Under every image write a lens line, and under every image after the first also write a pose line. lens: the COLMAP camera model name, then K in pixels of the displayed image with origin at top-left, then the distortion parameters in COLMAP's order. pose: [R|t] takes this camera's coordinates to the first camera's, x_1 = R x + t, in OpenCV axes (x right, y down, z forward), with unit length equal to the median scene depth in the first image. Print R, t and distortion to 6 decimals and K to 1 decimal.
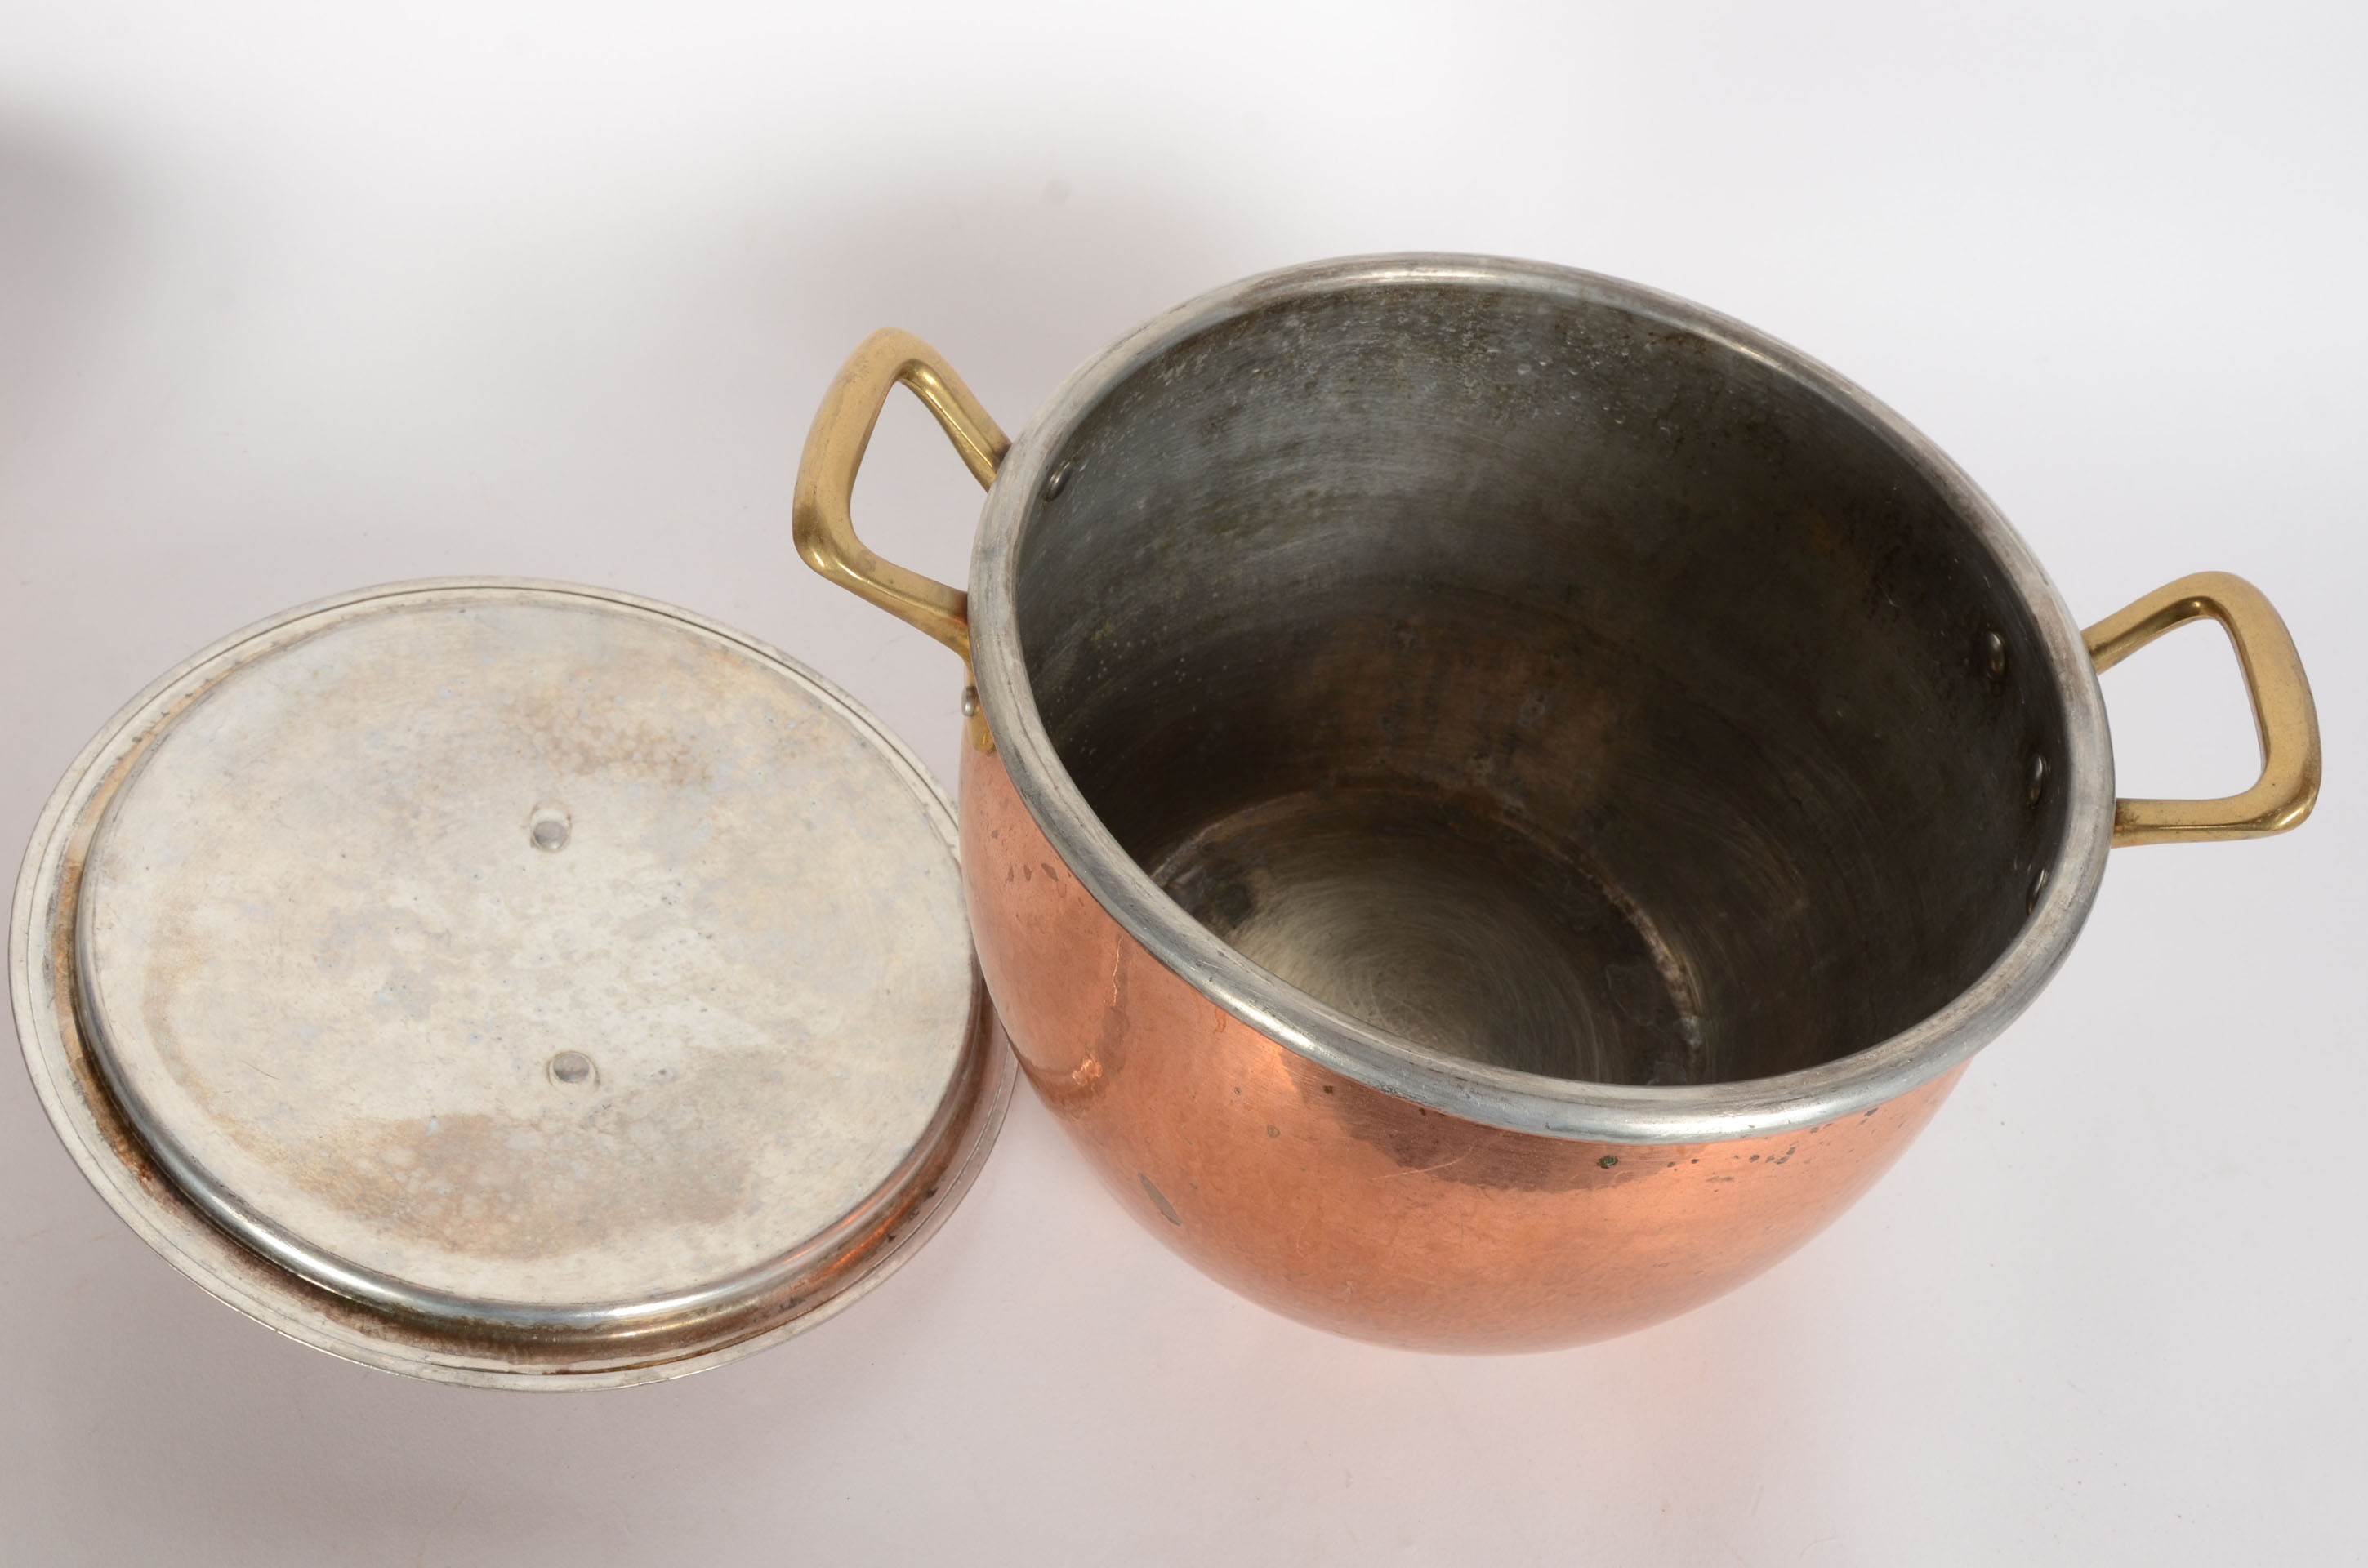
lens RADIAL K [[1813.2, 0, 1188.6], [0, 1813.2, 789.5], [0, 0, 1]] dist [-0.080172, 0.041764]
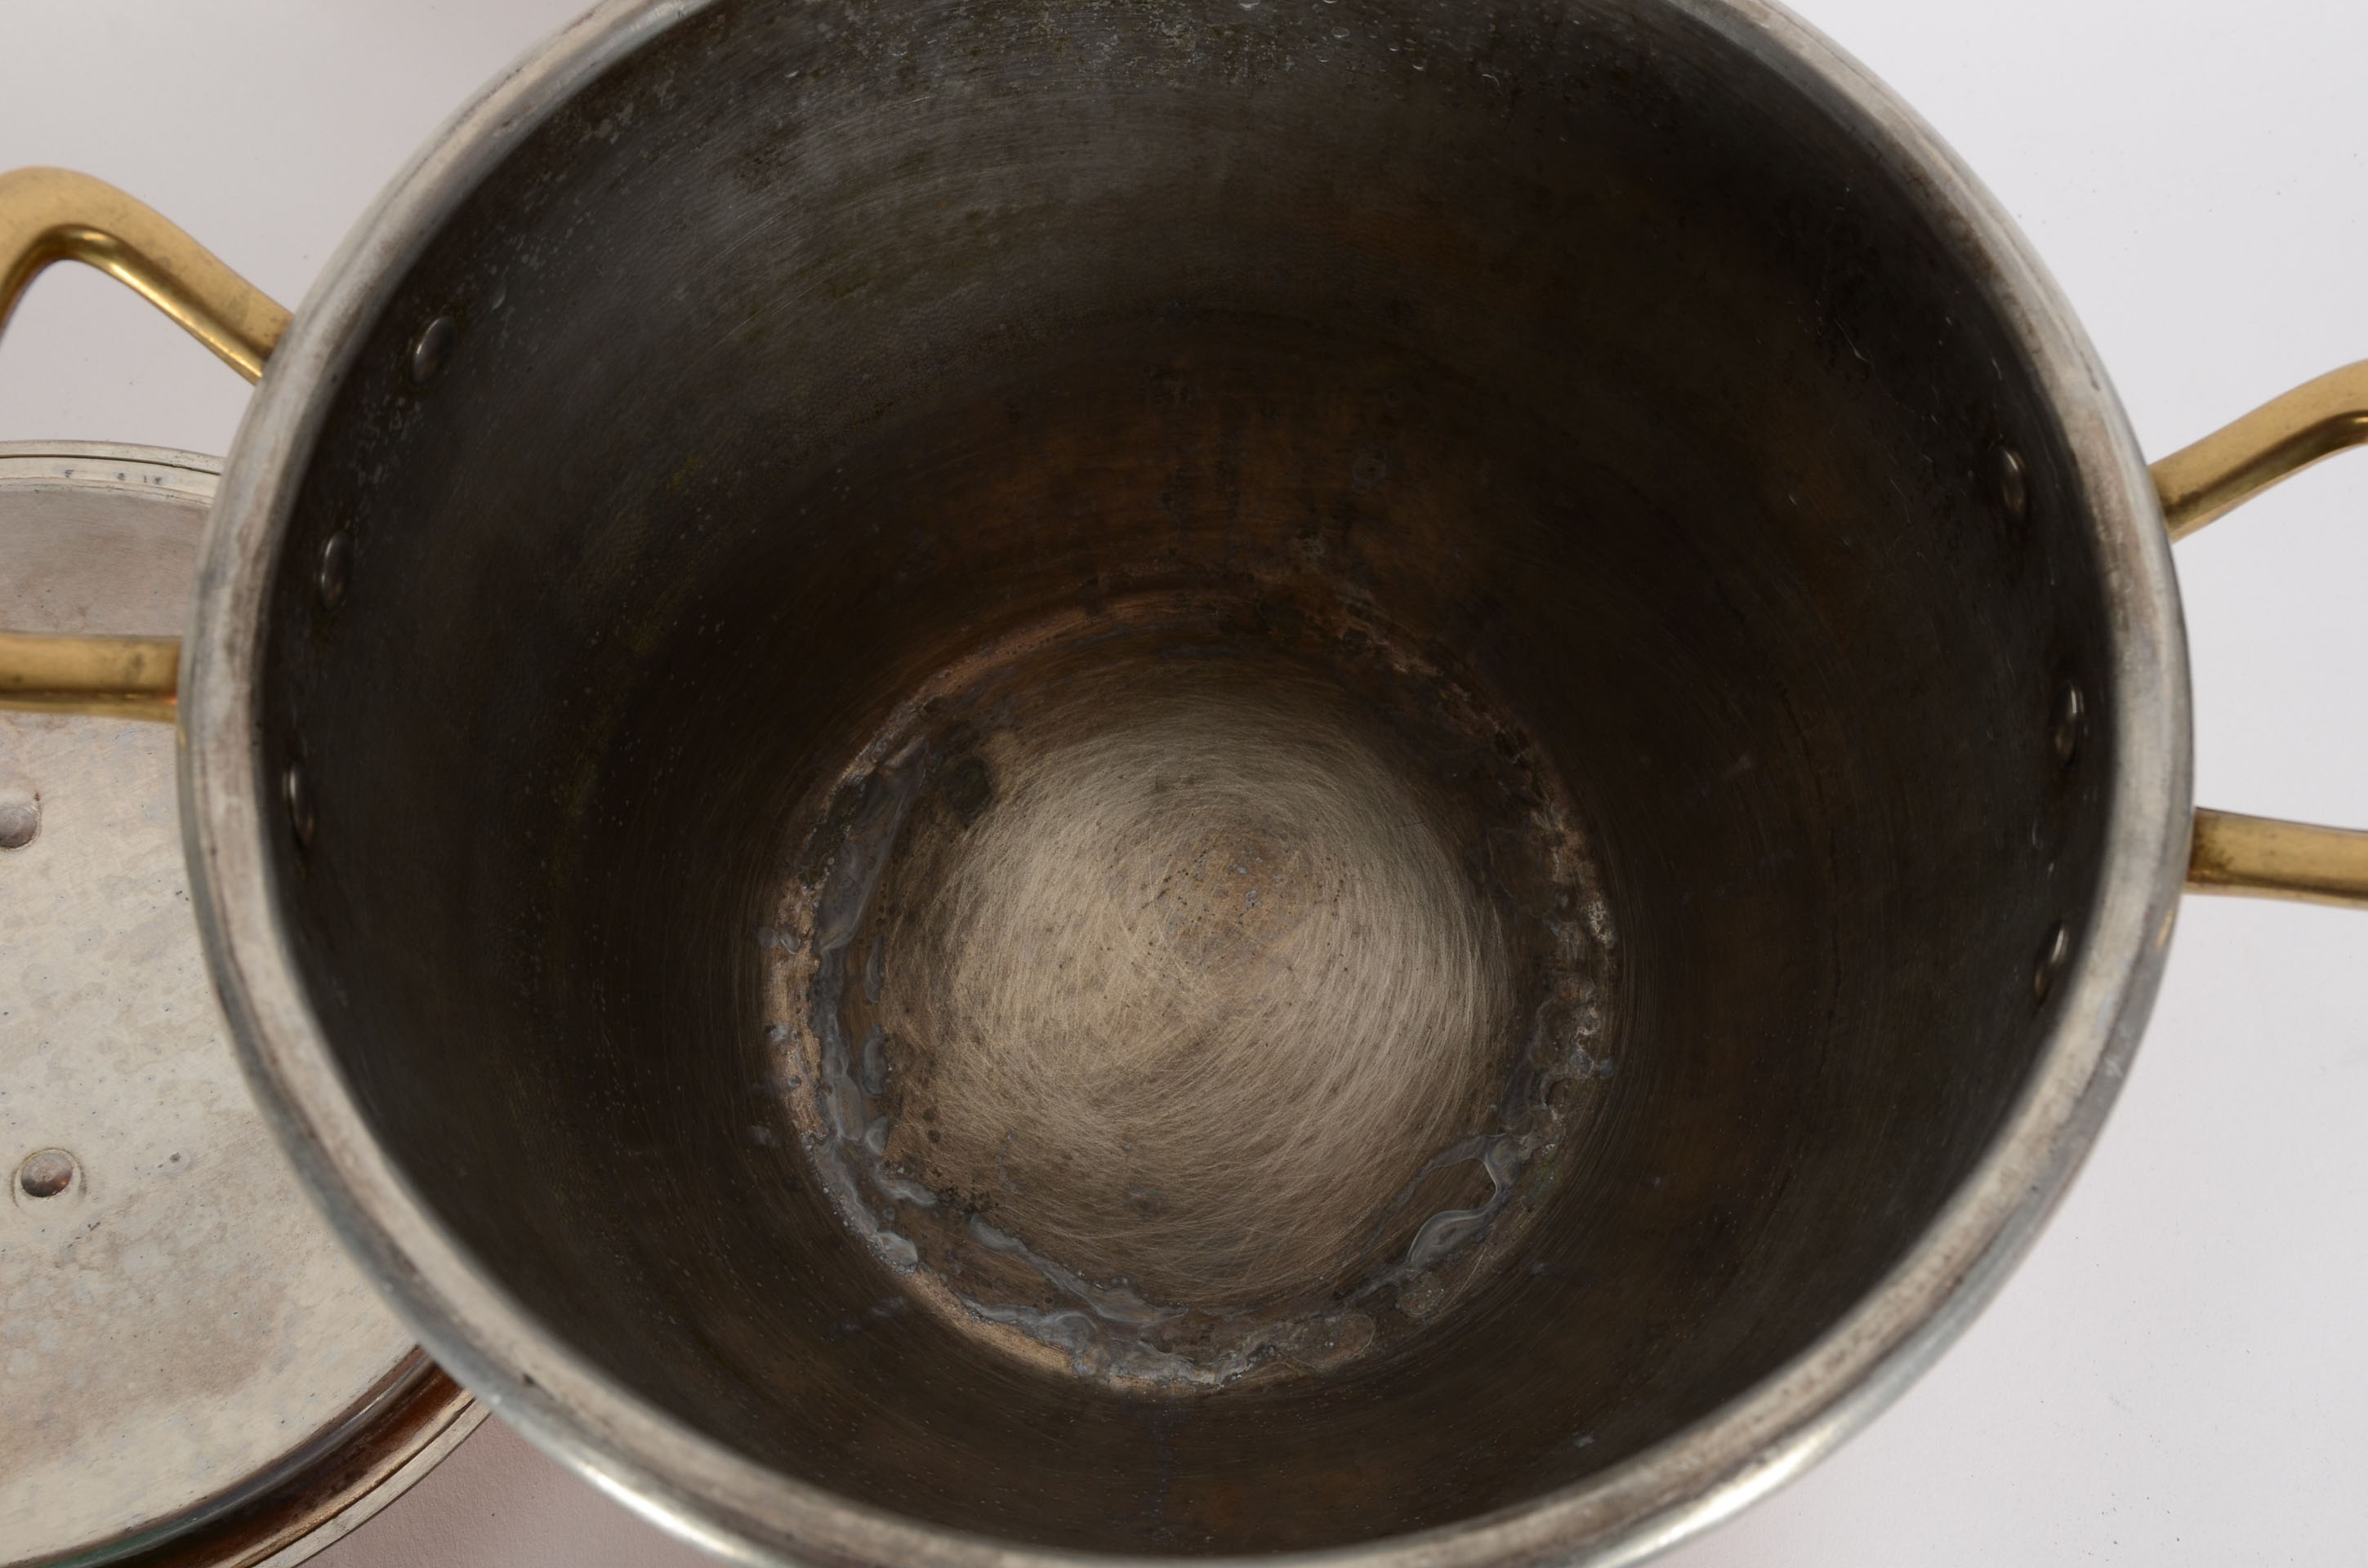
lens RADIAL K [[1813.2, 0, 1180.3], [0, 1813.2, 764.2], [0, 0, 1]] dist [-0.080172, 0.041764]
pose [[0.993208, -0.080948, -0.083575, 0.191989], [0.101032, 0.956279, 0.274451, -0.154237], [0.057704, -0.281031, 0.957962, 0.343060]]
